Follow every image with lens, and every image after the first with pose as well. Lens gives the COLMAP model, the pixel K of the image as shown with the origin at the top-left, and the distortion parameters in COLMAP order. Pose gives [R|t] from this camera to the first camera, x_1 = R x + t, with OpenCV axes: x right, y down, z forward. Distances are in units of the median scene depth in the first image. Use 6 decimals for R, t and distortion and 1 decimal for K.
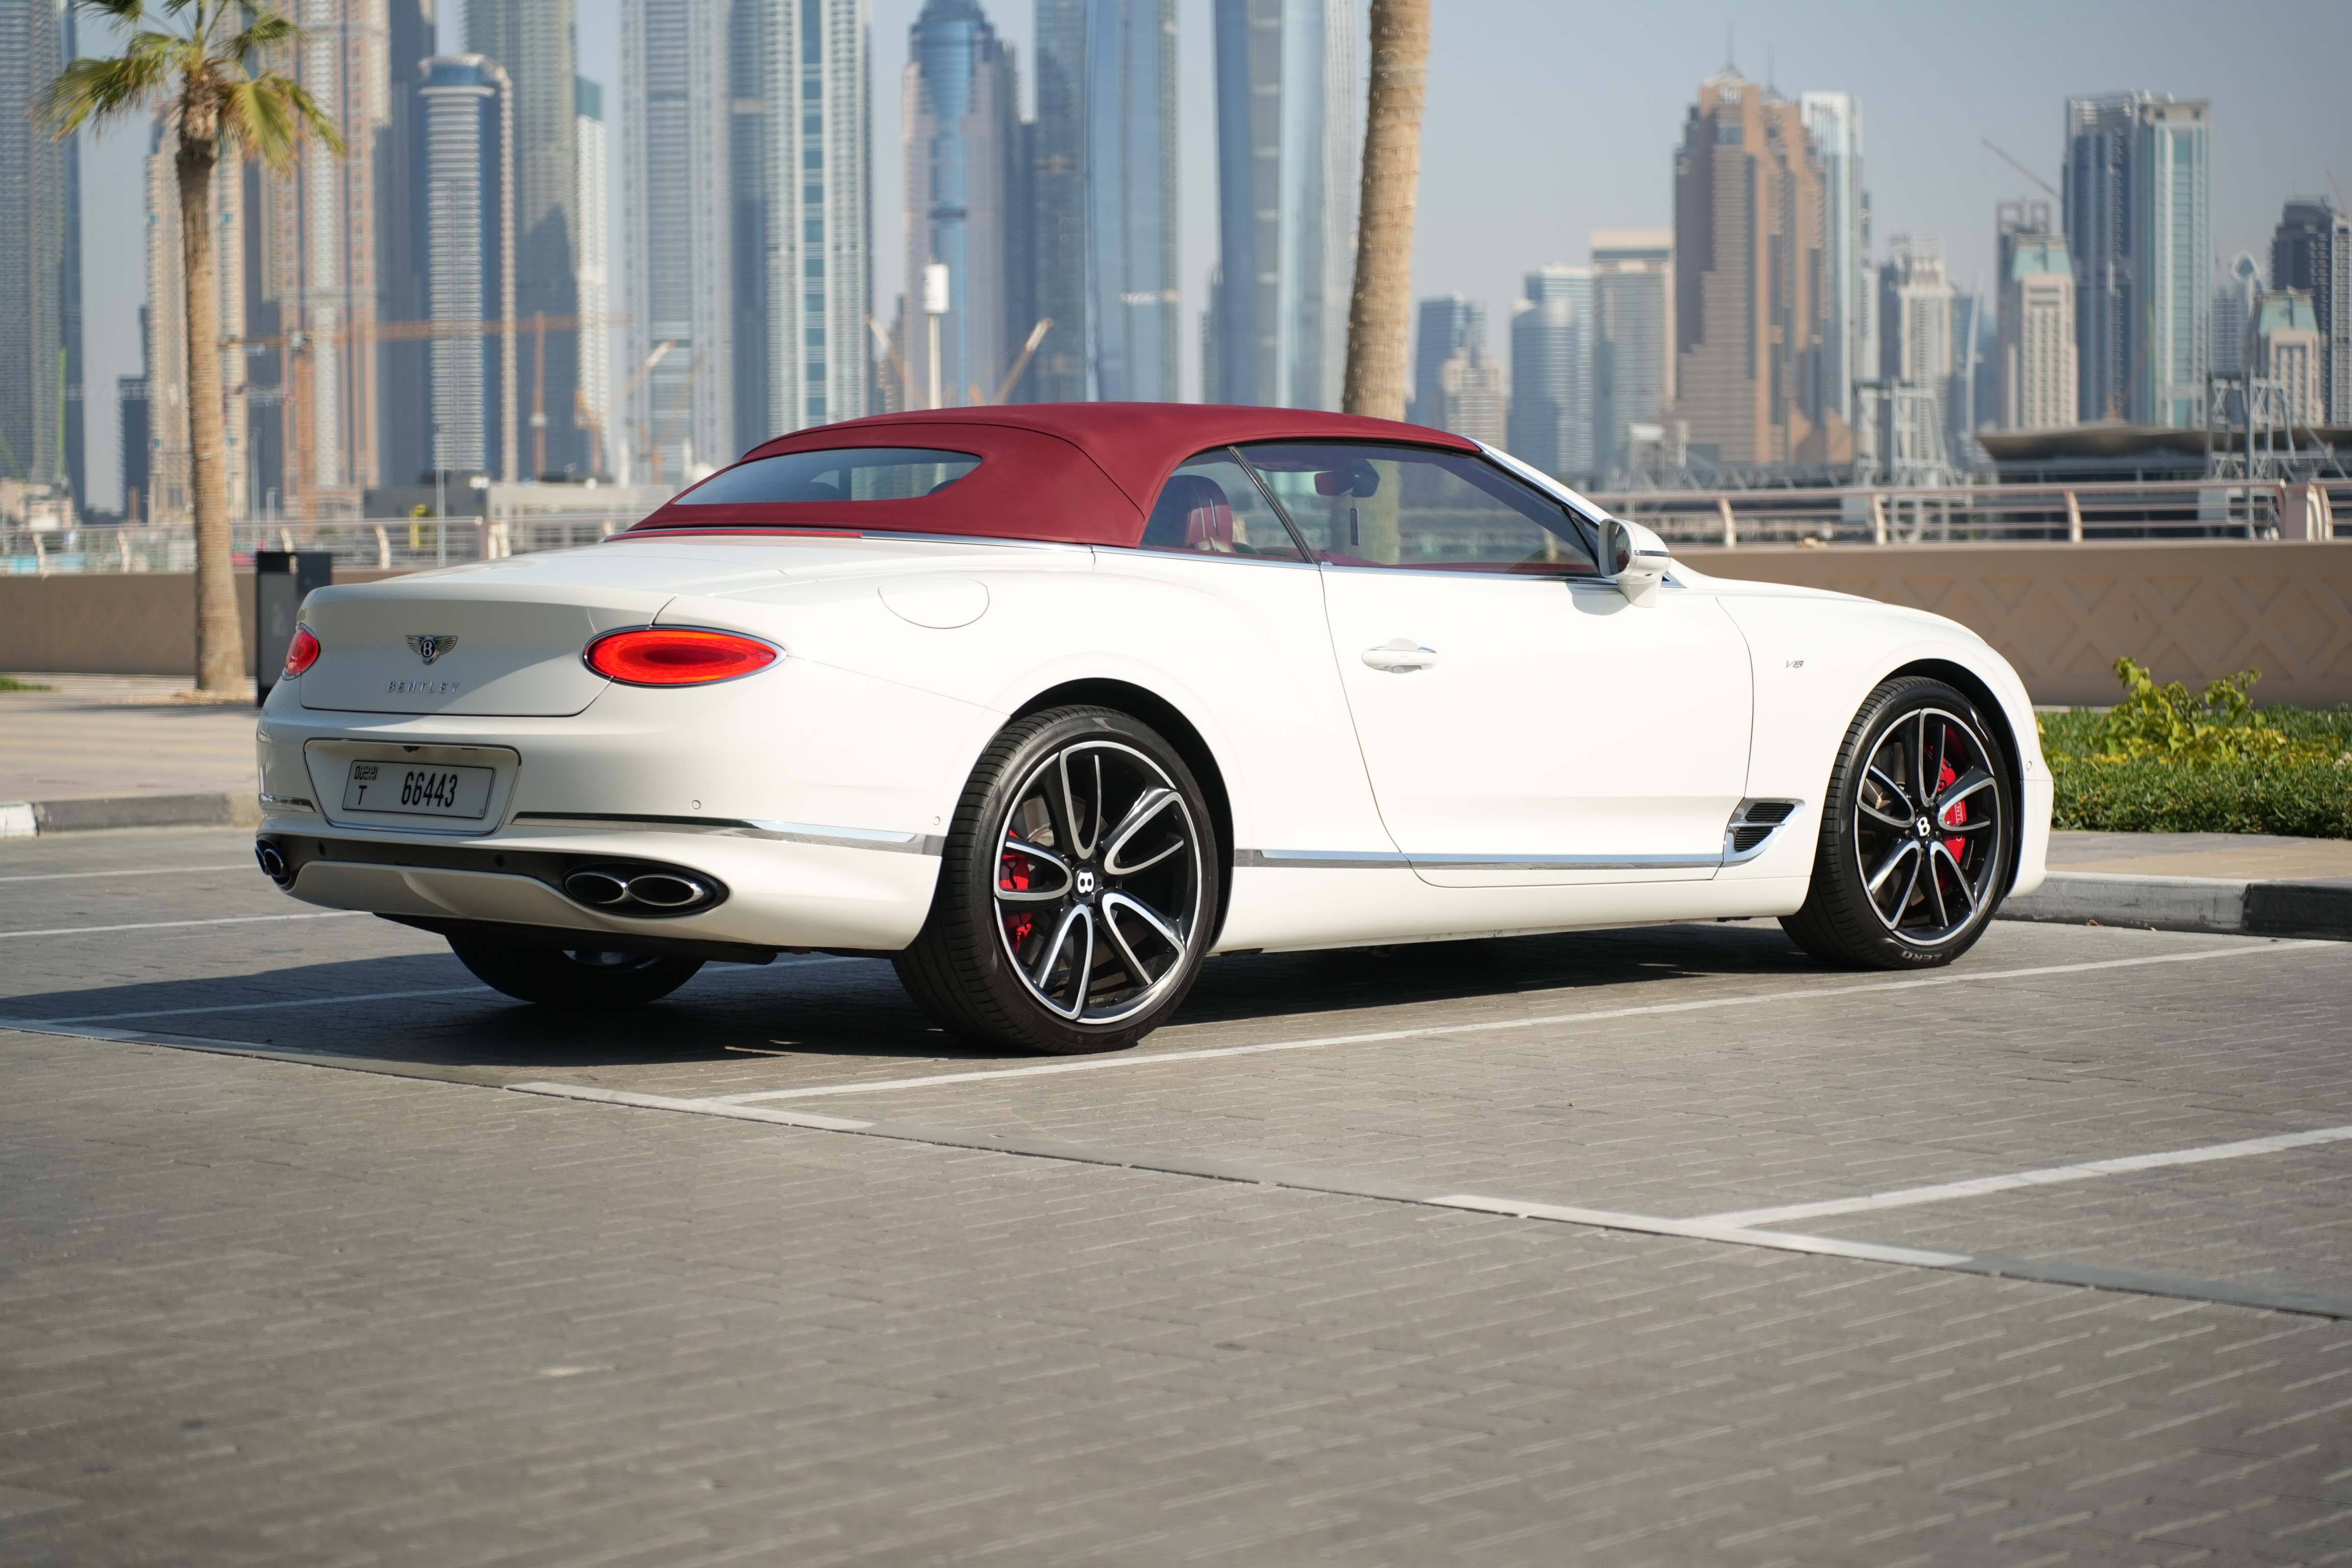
lens RADIAL K [[4673.7, 0, 1169.7], [0, 4673.7, 787.5], [0, 0, 1]] dist [-0.100335, 0.000000]
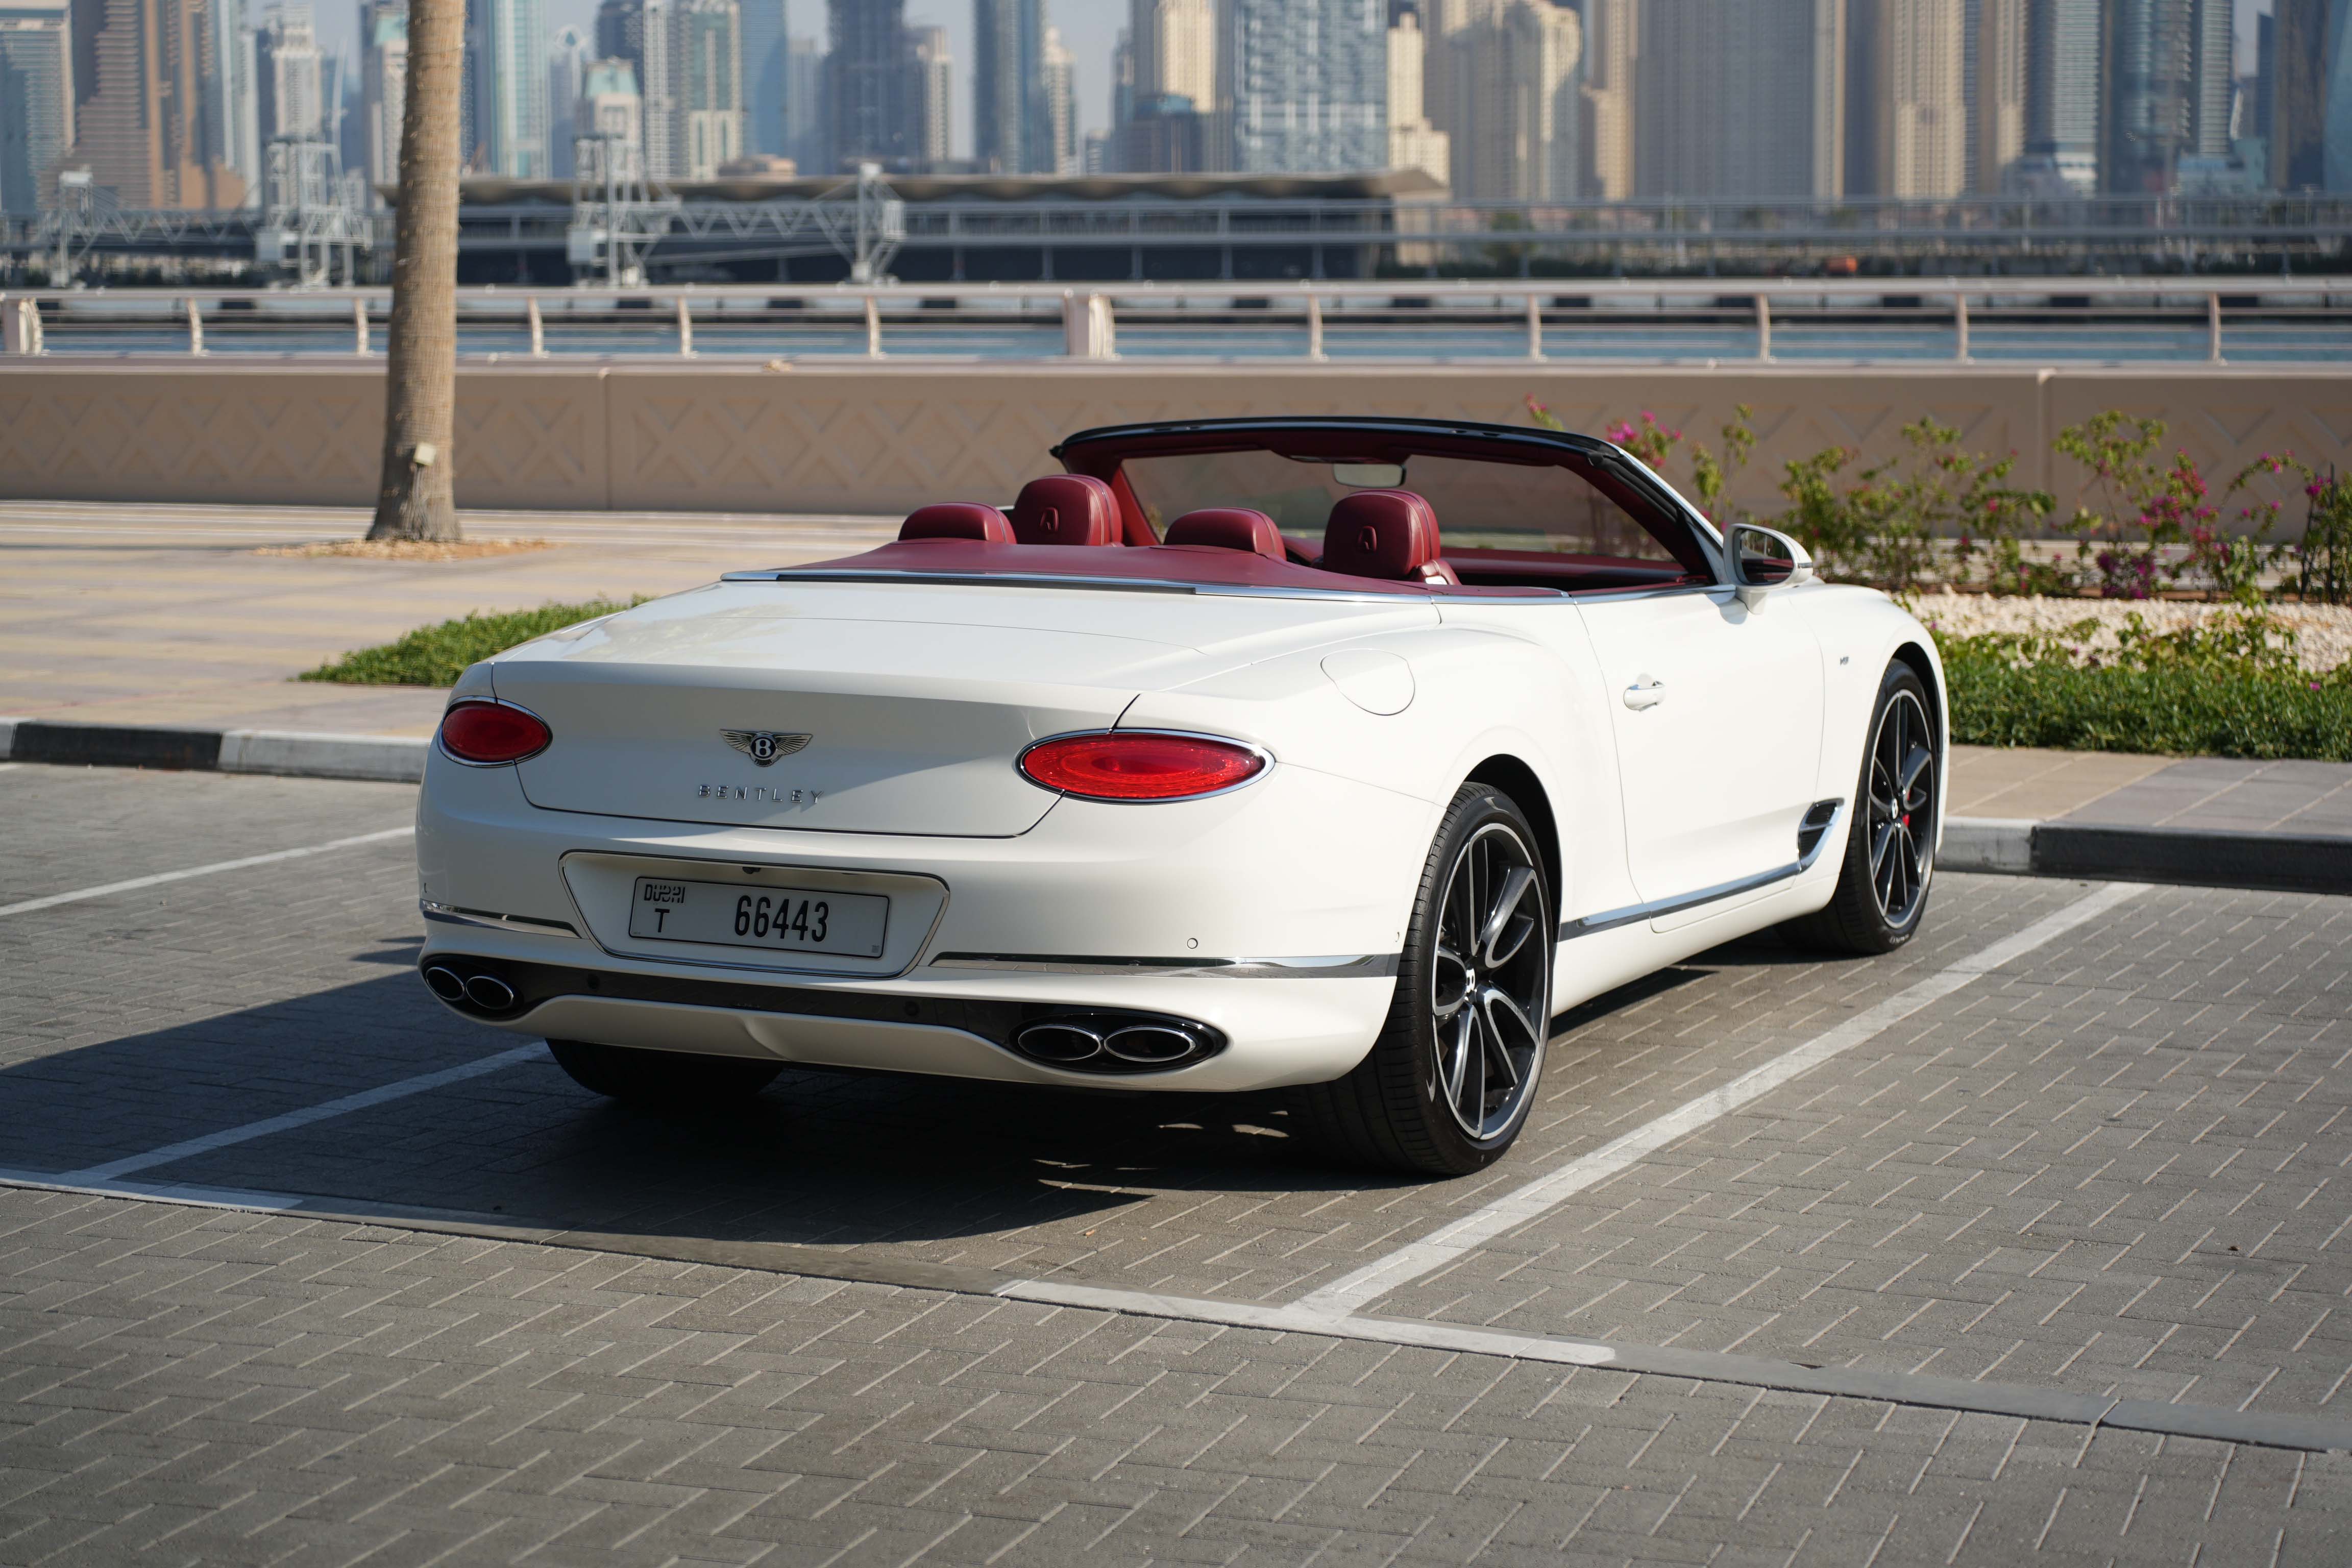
lens RADIAL K [[4070.0, 0, 1185.7], [0, 4070.0, 783.6], [0, 0, 1]] dist [-0.054670, 0.000000]
pose [[0.938491, -0.037677, 0.343243, -0.333703], [0.013829, 0.997333, 0.071665, -0.073592], [-0.345028, -0.062510, 0.936509, 0.287316]]
